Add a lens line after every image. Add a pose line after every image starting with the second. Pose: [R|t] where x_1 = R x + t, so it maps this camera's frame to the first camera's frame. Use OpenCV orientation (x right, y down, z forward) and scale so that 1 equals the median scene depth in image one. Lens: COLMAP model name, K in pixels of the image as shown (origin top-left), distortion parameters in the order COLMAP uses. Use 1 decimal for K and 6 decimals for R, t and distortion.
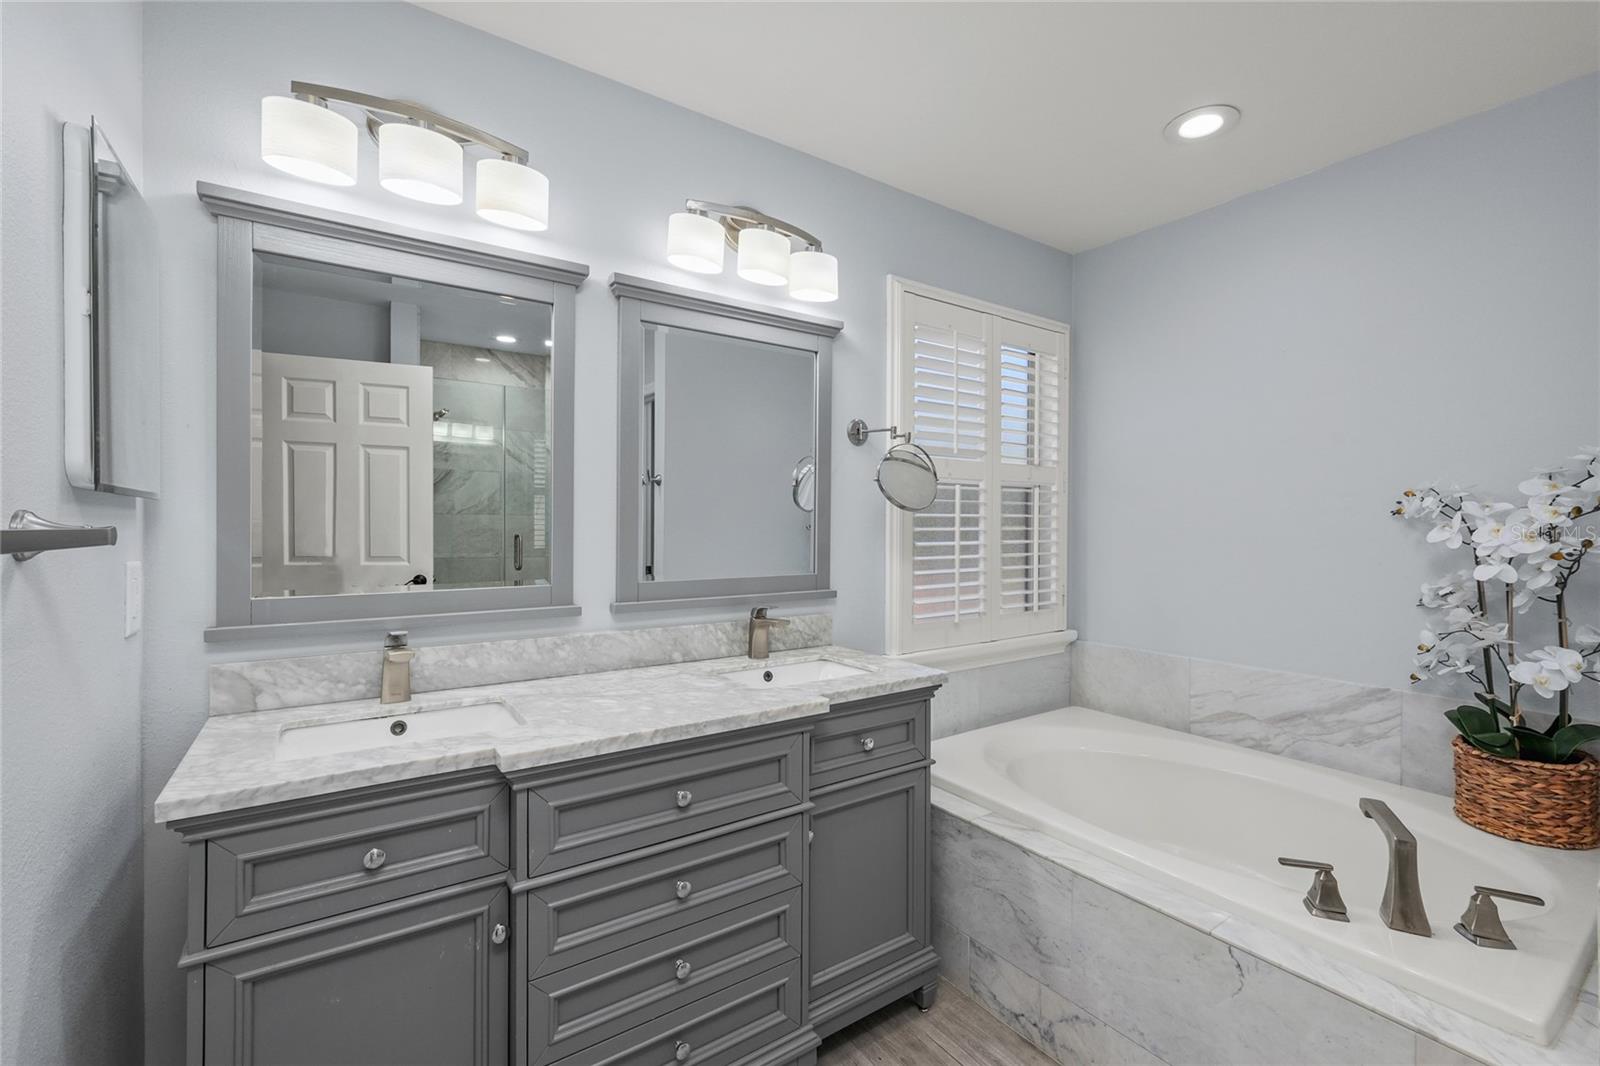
lens RADIAL K [[676.3, 0, 801.5], [0, 676.3, 528.4], [0, 0, 1]] dist [-0.014030, 0.003935]
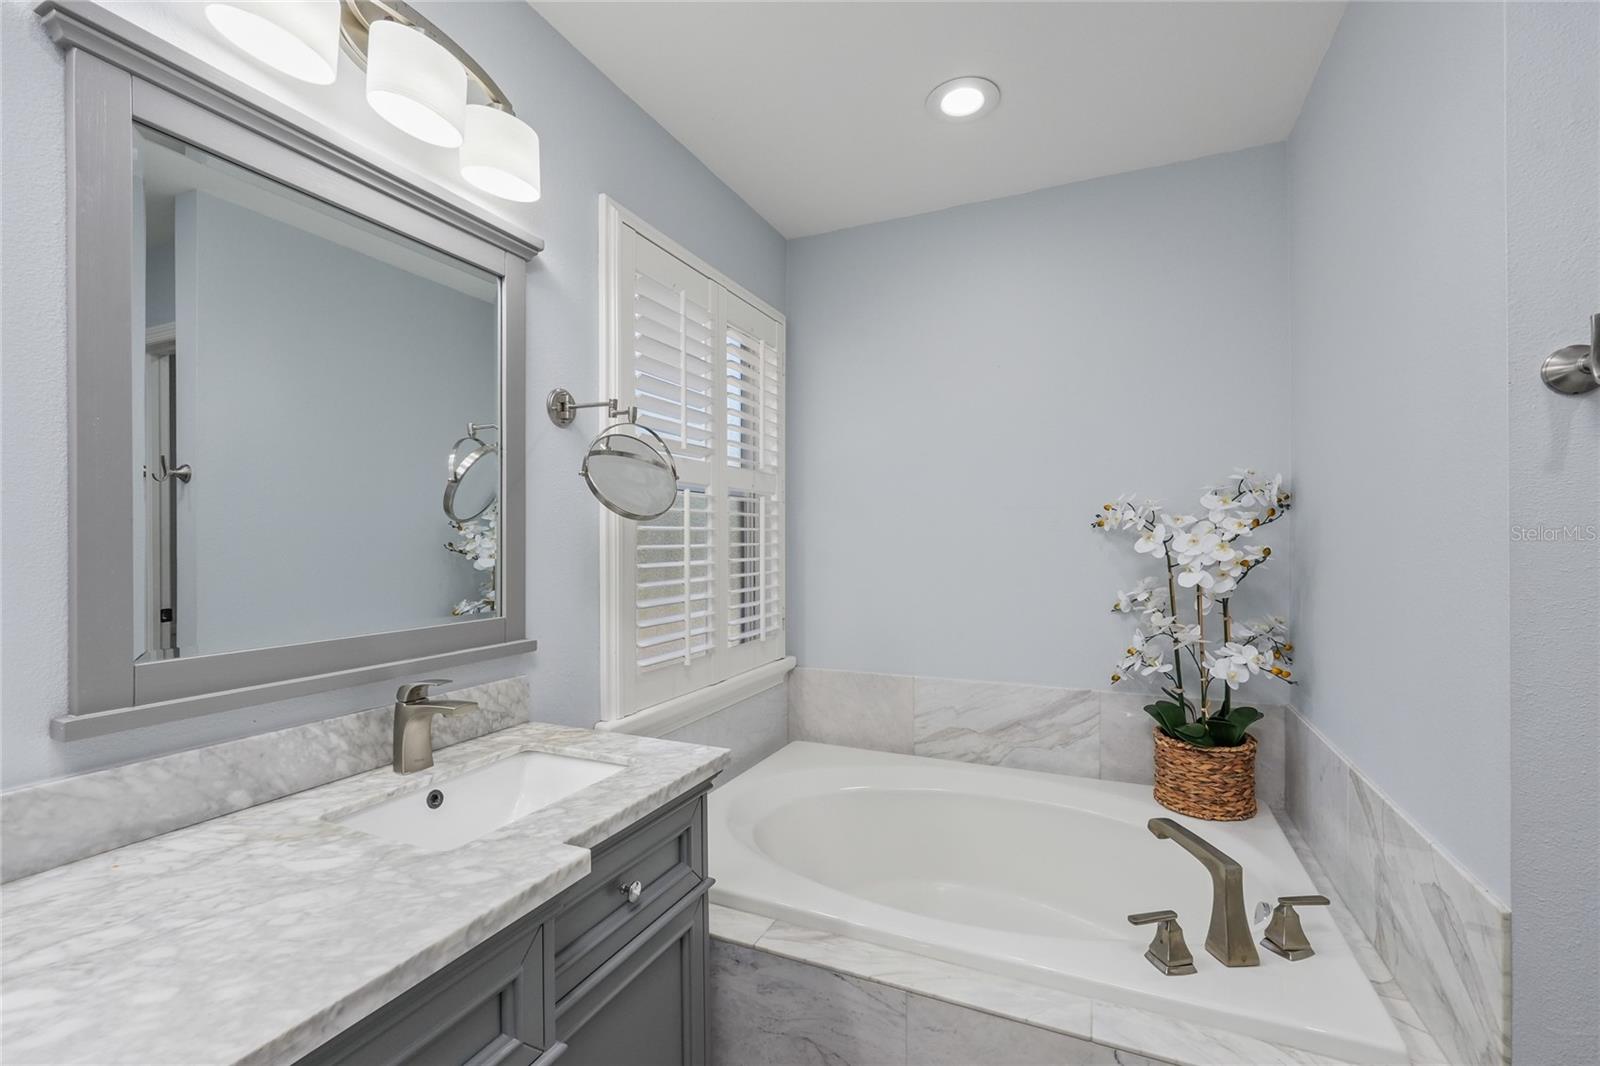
lens RADIAL K [[676.3, 0, 796.2], [0, 676.3, 545.2], [0, 0, 1]] dist [-0.014030, 0.003935]
pose [[0.862251, -0.012169, 0.506335, -0.071231], [0.012119, 0.999921, 0.003394, -0.000976], [-0.506336, 0.003210, 0.862330, 0.330937]]
